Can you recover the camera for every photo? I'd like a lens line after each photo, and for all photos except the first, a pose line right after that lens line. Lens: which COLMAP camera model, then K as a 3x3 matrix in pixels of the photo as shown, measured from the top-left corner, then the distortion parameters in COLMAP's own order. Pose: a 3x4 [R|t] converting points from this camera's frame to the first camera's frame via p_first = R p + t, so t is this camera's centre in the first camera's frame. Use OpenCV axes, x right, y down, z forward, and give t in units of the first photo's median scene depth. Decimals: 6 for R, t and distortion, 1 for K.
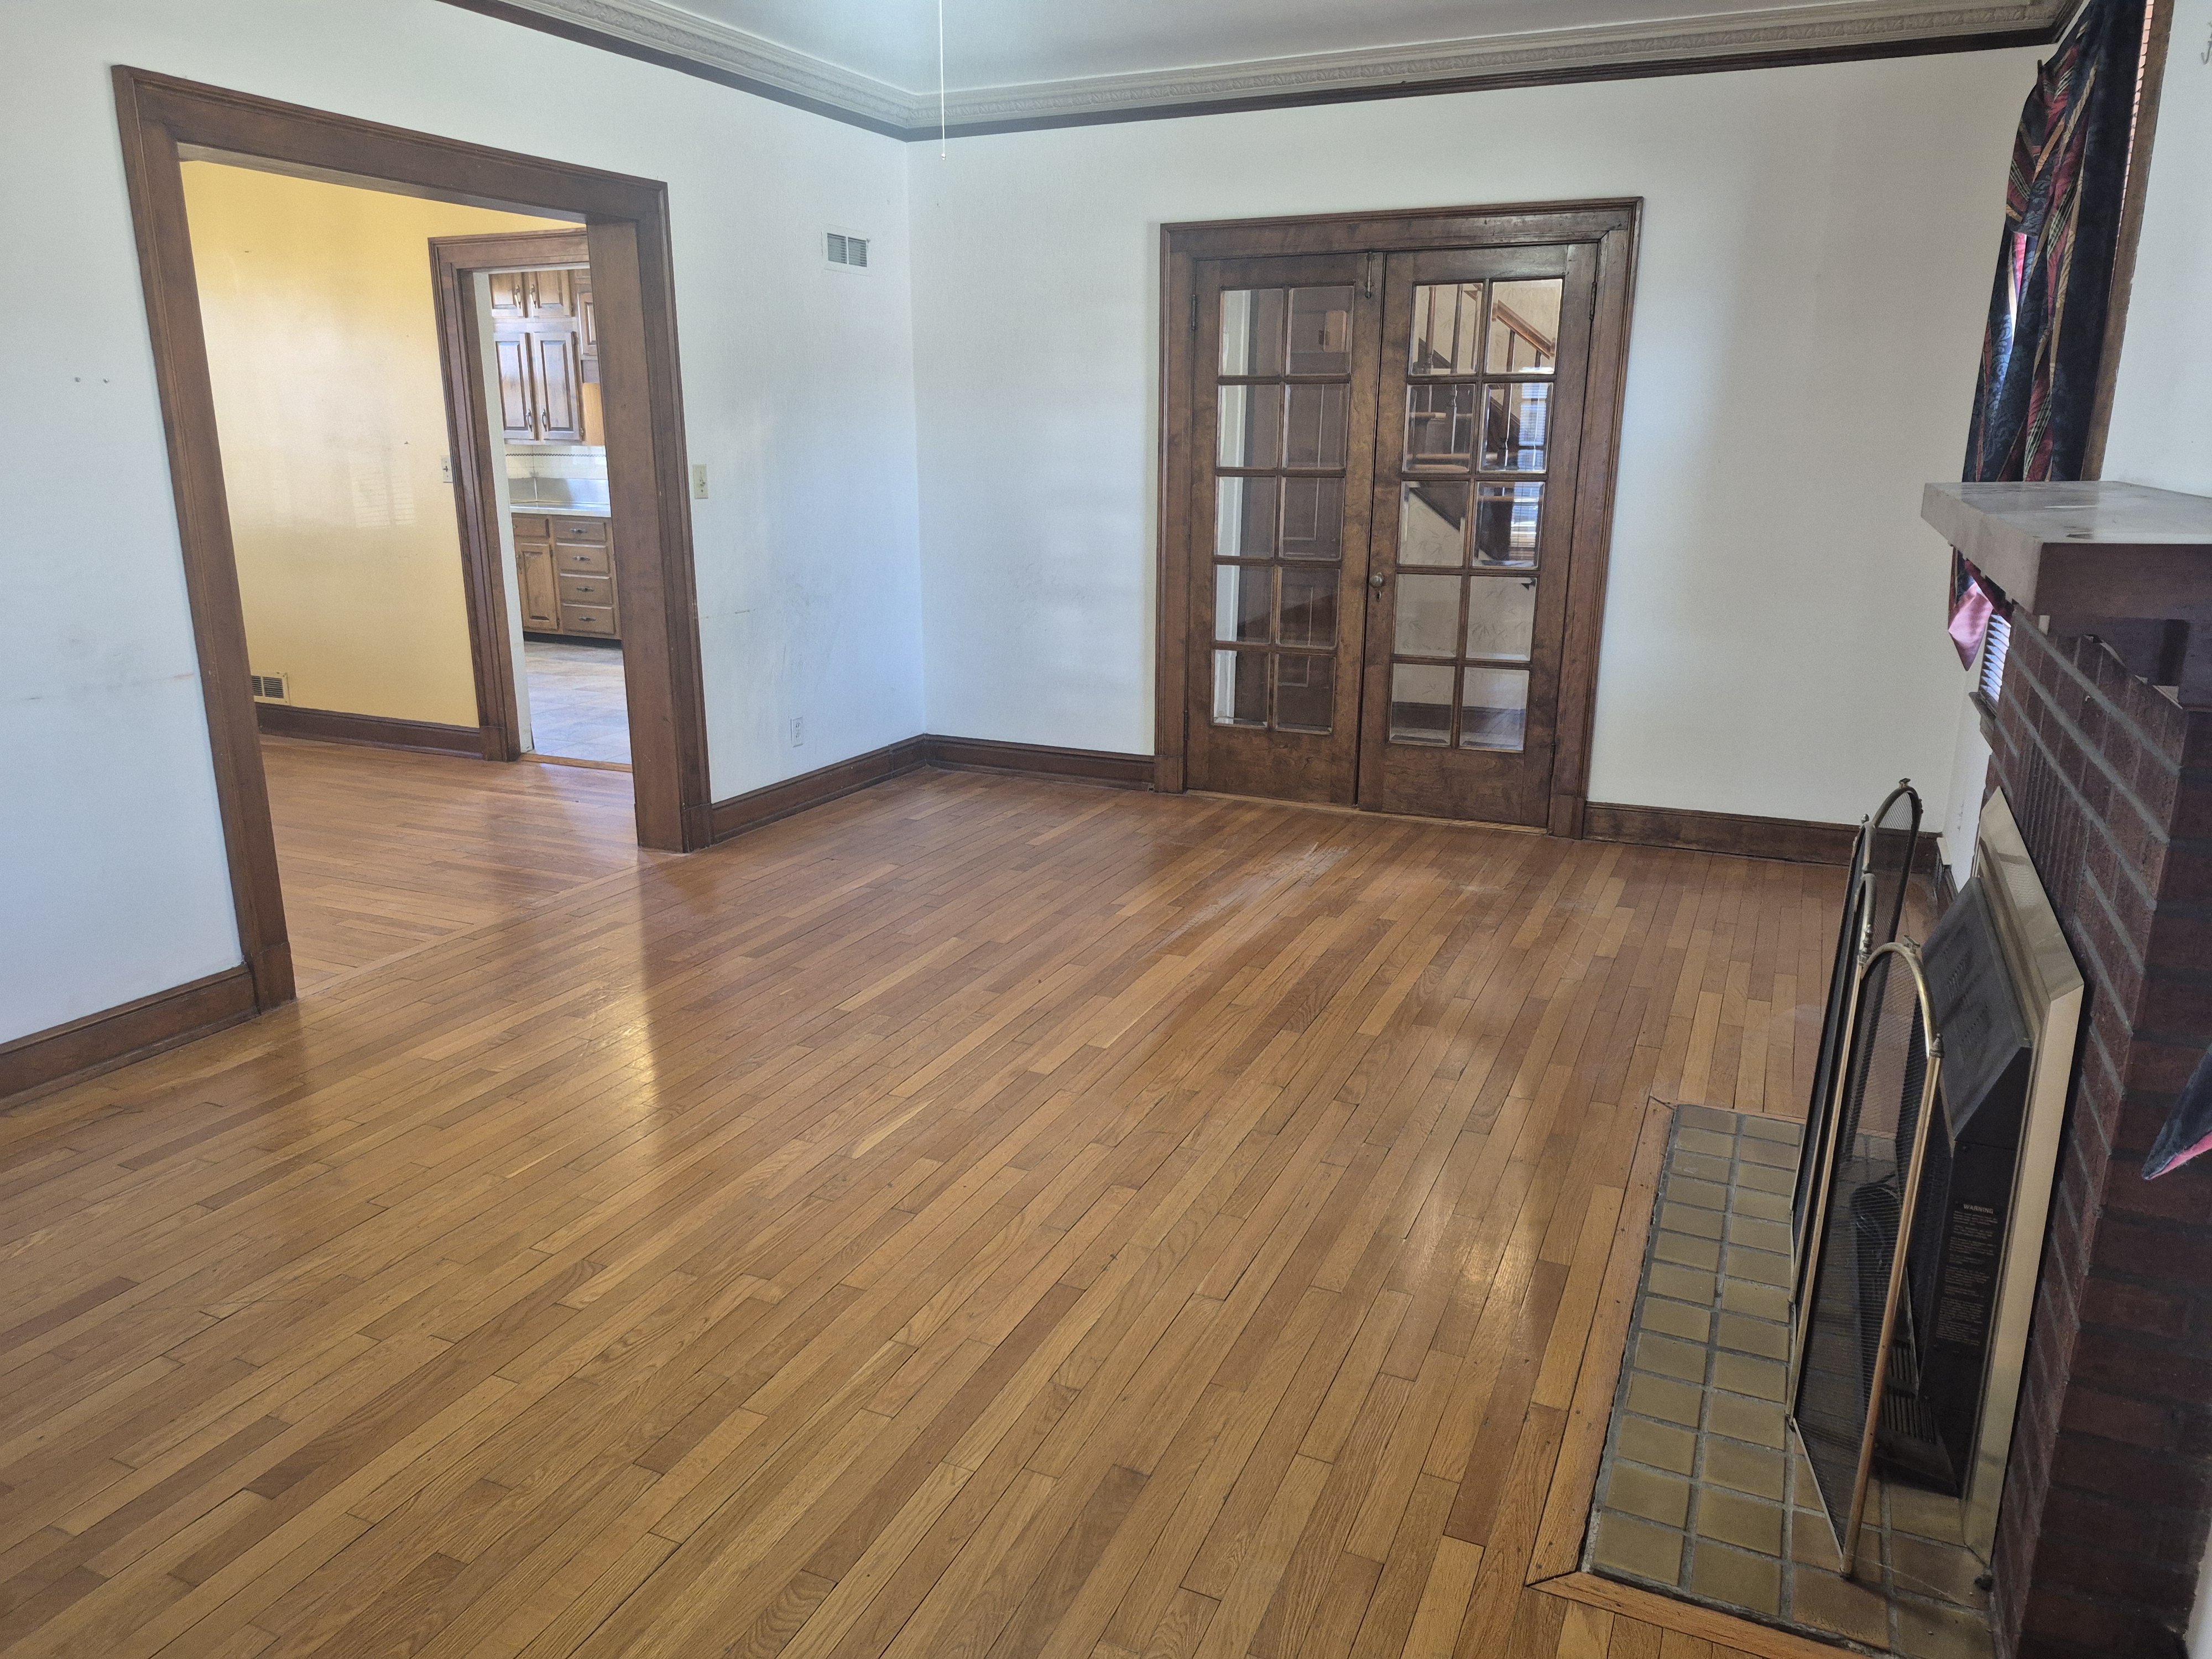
lens RADIAL K [[1529.7, 0, 1087.1], [0, 1529.7, 819.6], [0, 0, 1]] dist [0.009217, 0.000906]
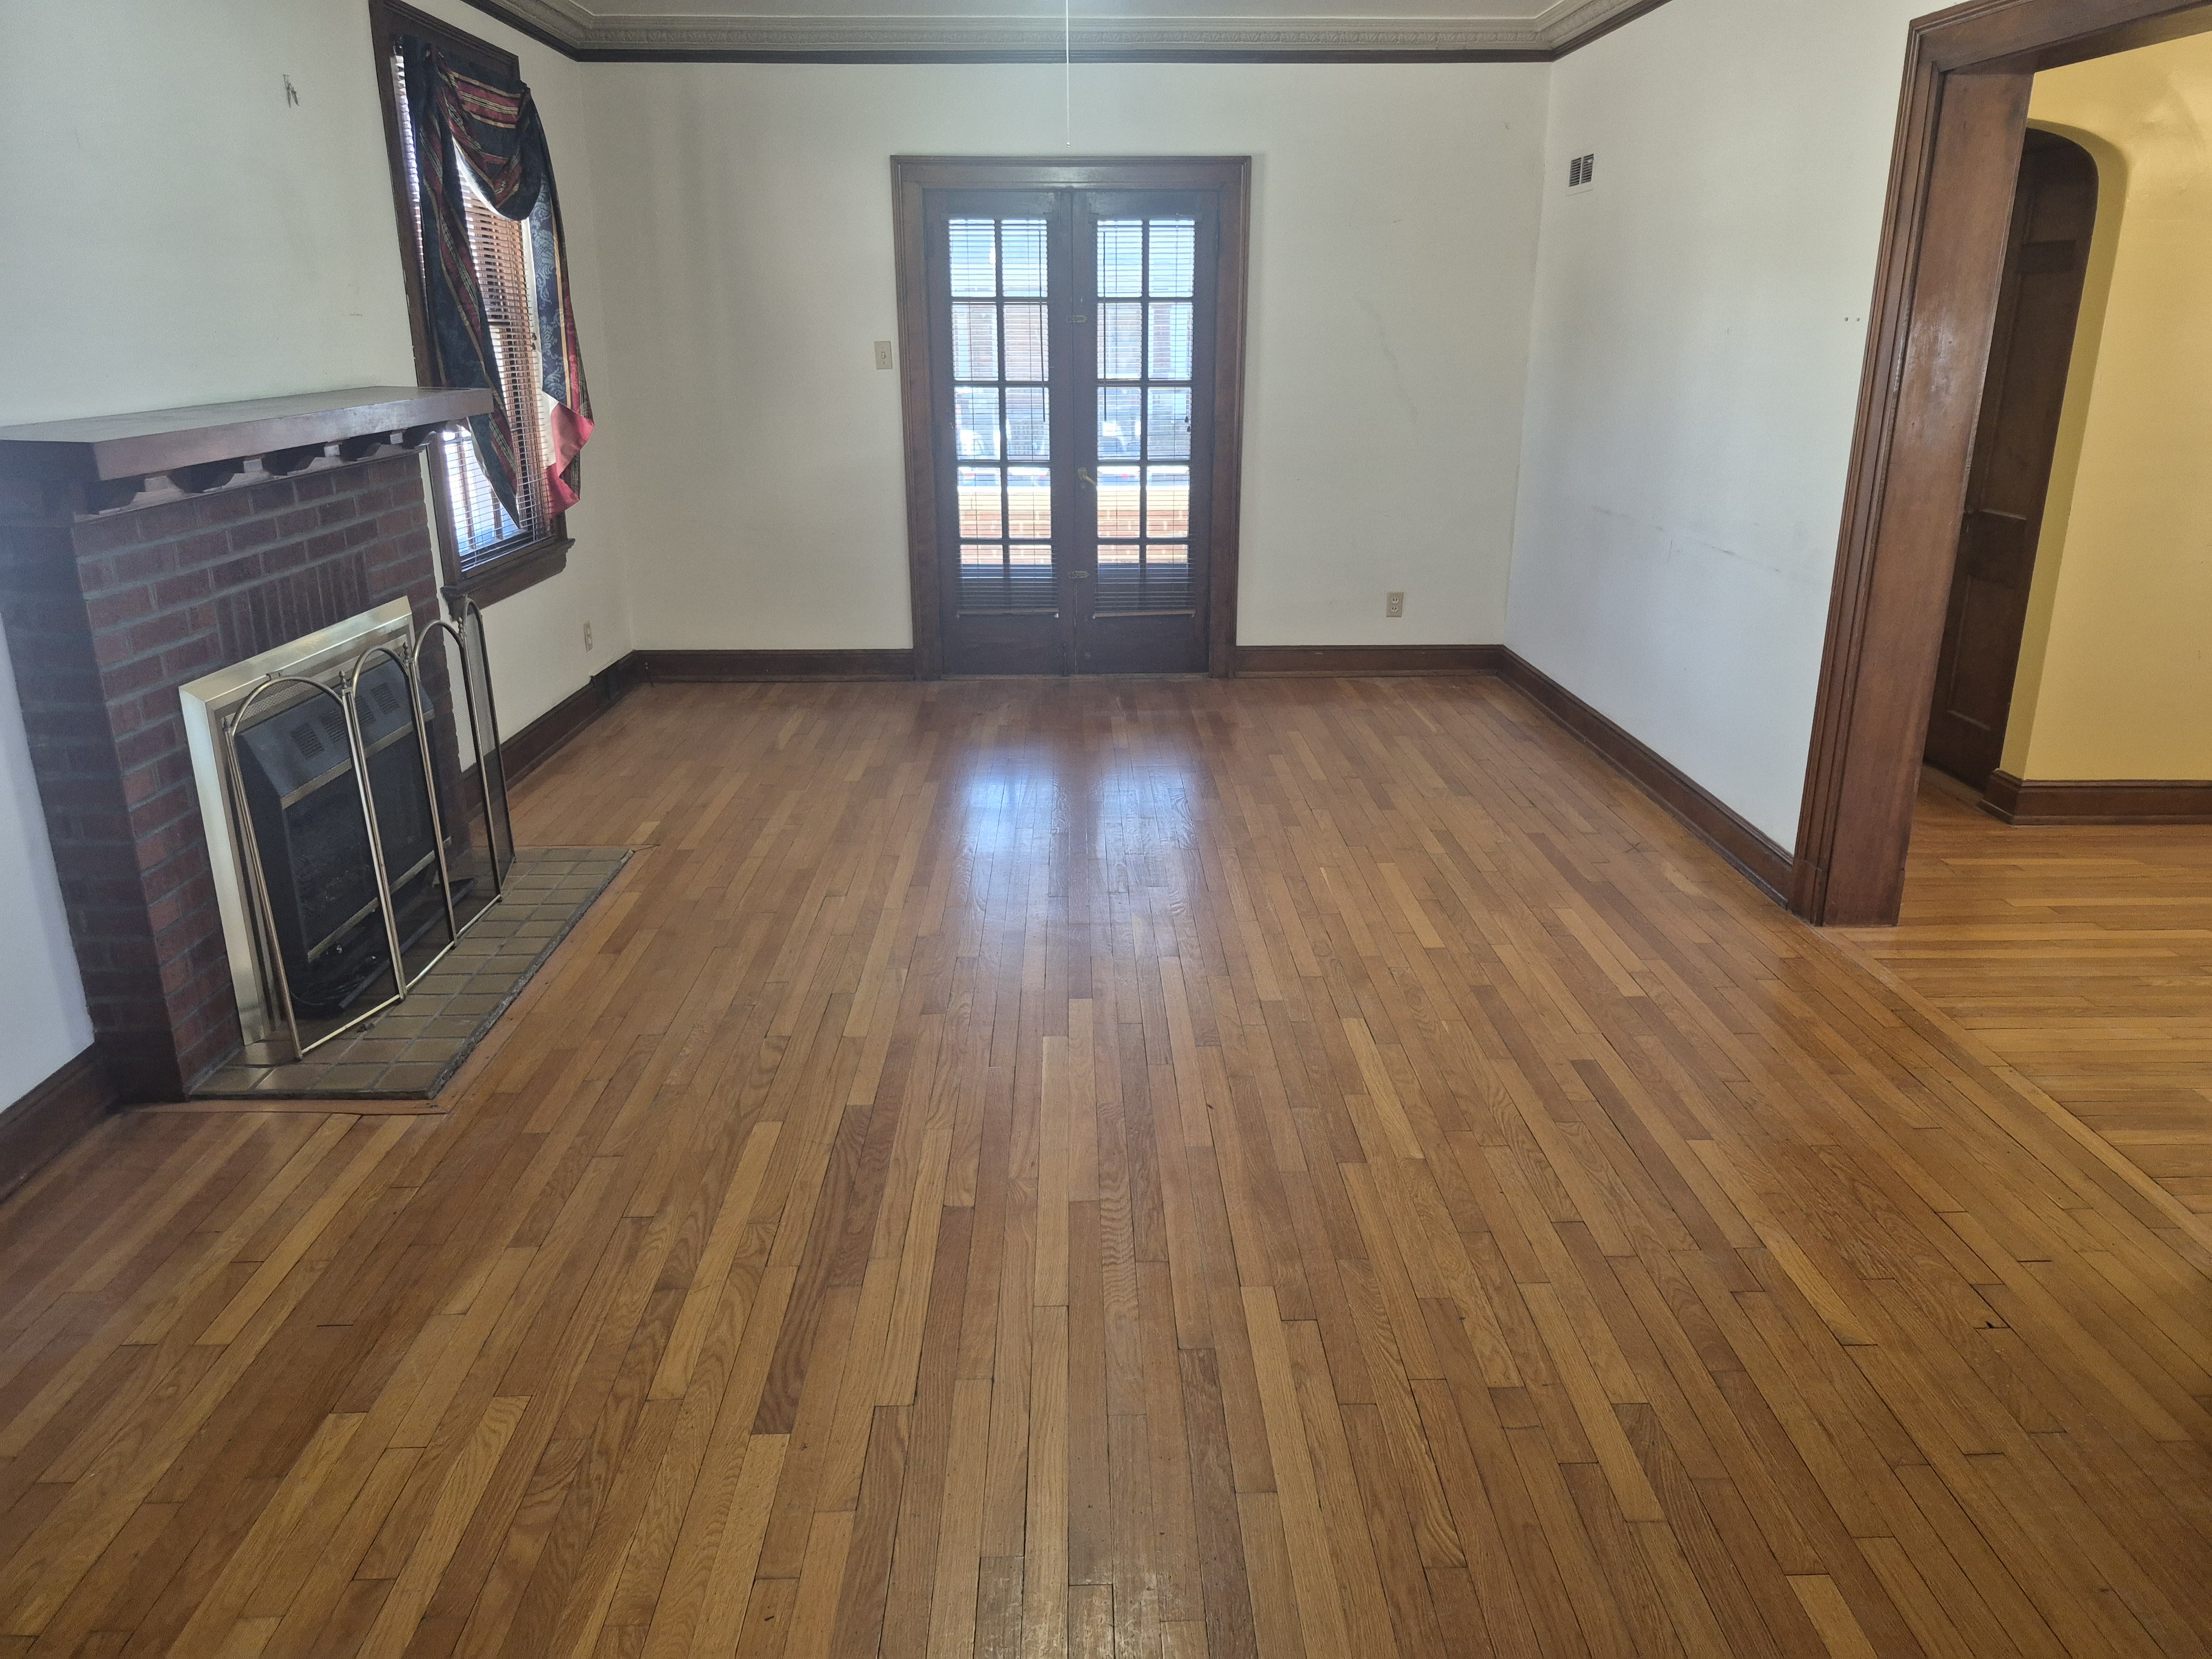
lens RADIAL K [[1529.7, 0, 1087.1], [0, 1529.7, 819.6], [0, 0, 1]] dist [0.009217, 0.000906]
pose [[-0.903978, 0.132154, -0.406644, 0.330925], [-0.109083, 0.848289, 0.518177, -0.424219], [0.413431, 0.512778, -0.752418, 1.557792]]
